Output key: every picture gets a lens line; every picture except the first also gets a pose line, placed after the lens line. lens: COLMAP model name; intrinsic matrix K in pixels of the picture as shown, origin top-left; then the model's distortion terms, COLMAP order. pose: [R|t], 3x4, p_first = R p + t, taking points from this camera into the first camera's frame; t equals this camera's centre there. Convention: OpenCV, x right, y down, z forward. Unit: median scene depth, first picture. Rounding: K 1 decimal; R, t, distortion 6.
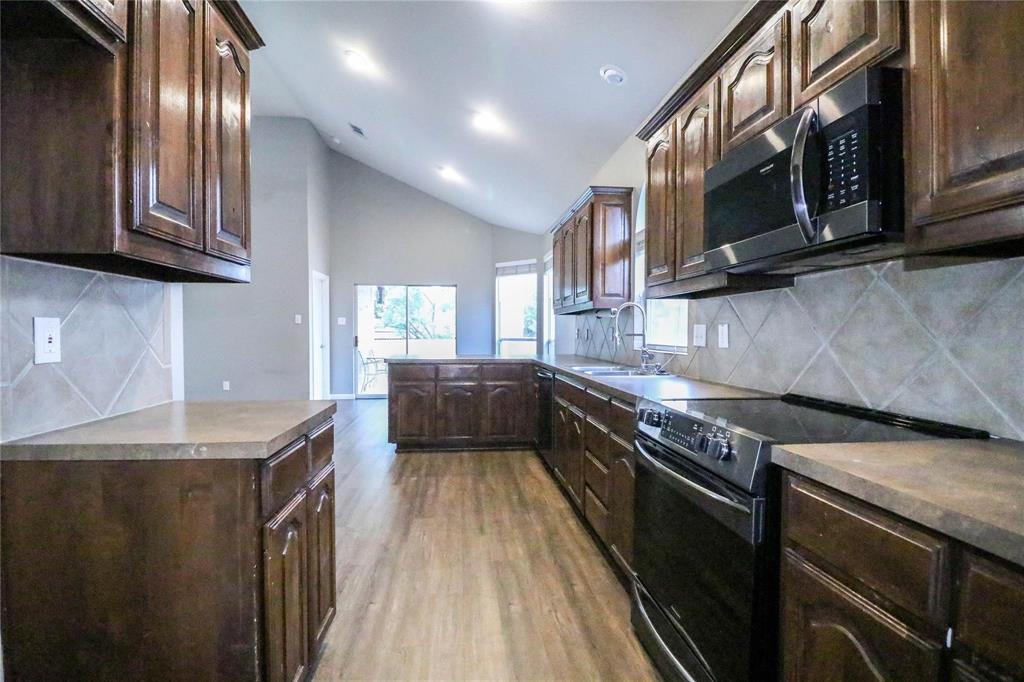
lens RADIAL K [[486.3, 0, 506.7], [0, 486.3, 340.2], [0, 0, 1]] dist [0.000439, 0.000023]
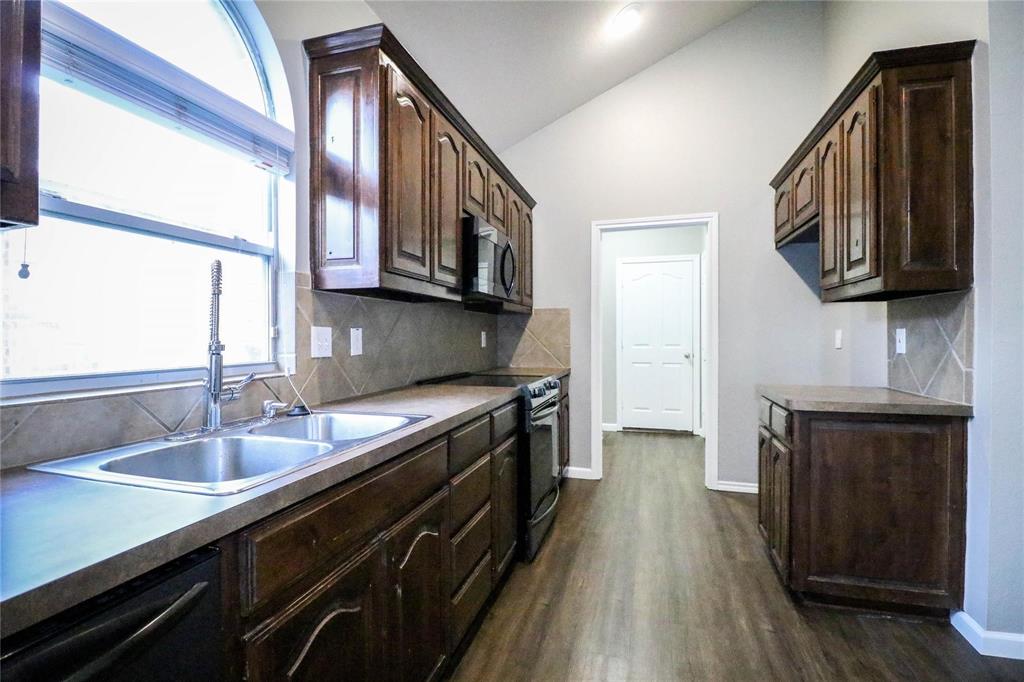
lens RADIAL K [[486.3, 0, 506.7], [0, 486.3, 340.2], [0, 0, 1]] dist [0.000439, 0.000023]
pose [[-0.924798, -0.002494, 0.380449, -0.131145], [0.008068, 0.999625, 0.026165, -0.031520], [-0.380372, 0.027266, -0.924432, 1.658898]]
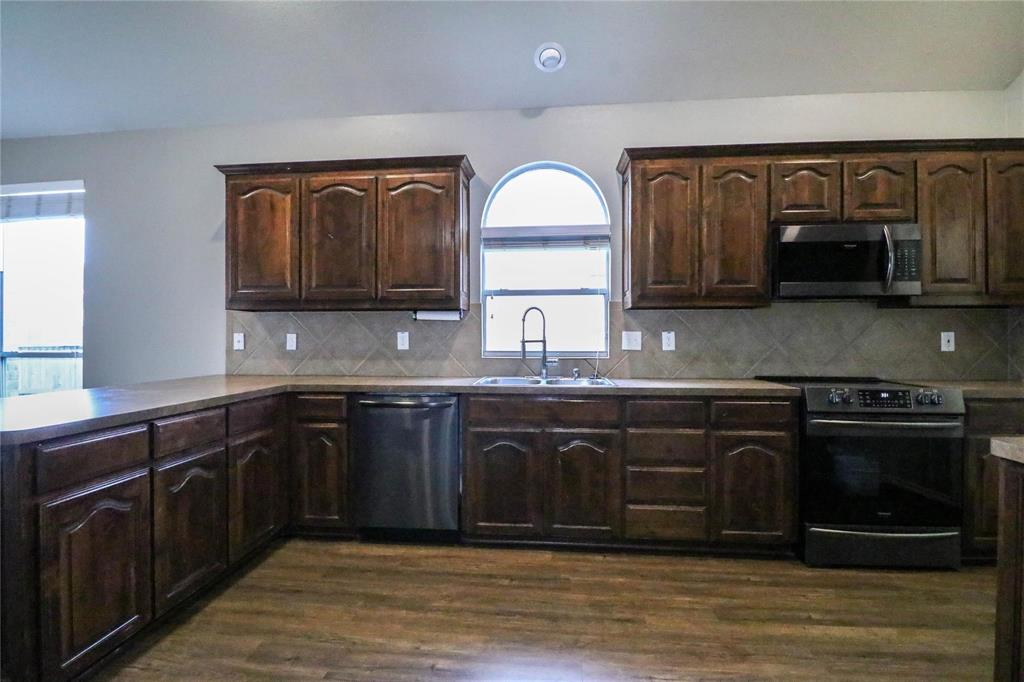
lens RADIAL K [[490.8, 0, 511.1], [0, 490.8, 334.9], [0, 0, 1]] dist [-0.001531, -0.000169]
pose [[0.182573, -0.001245, 0.983191, -0.879377], [0.017770, 0.999840, -0.002033, -0.029042], [-0.983032, 0.017842, 0.182566, 1.150413]]
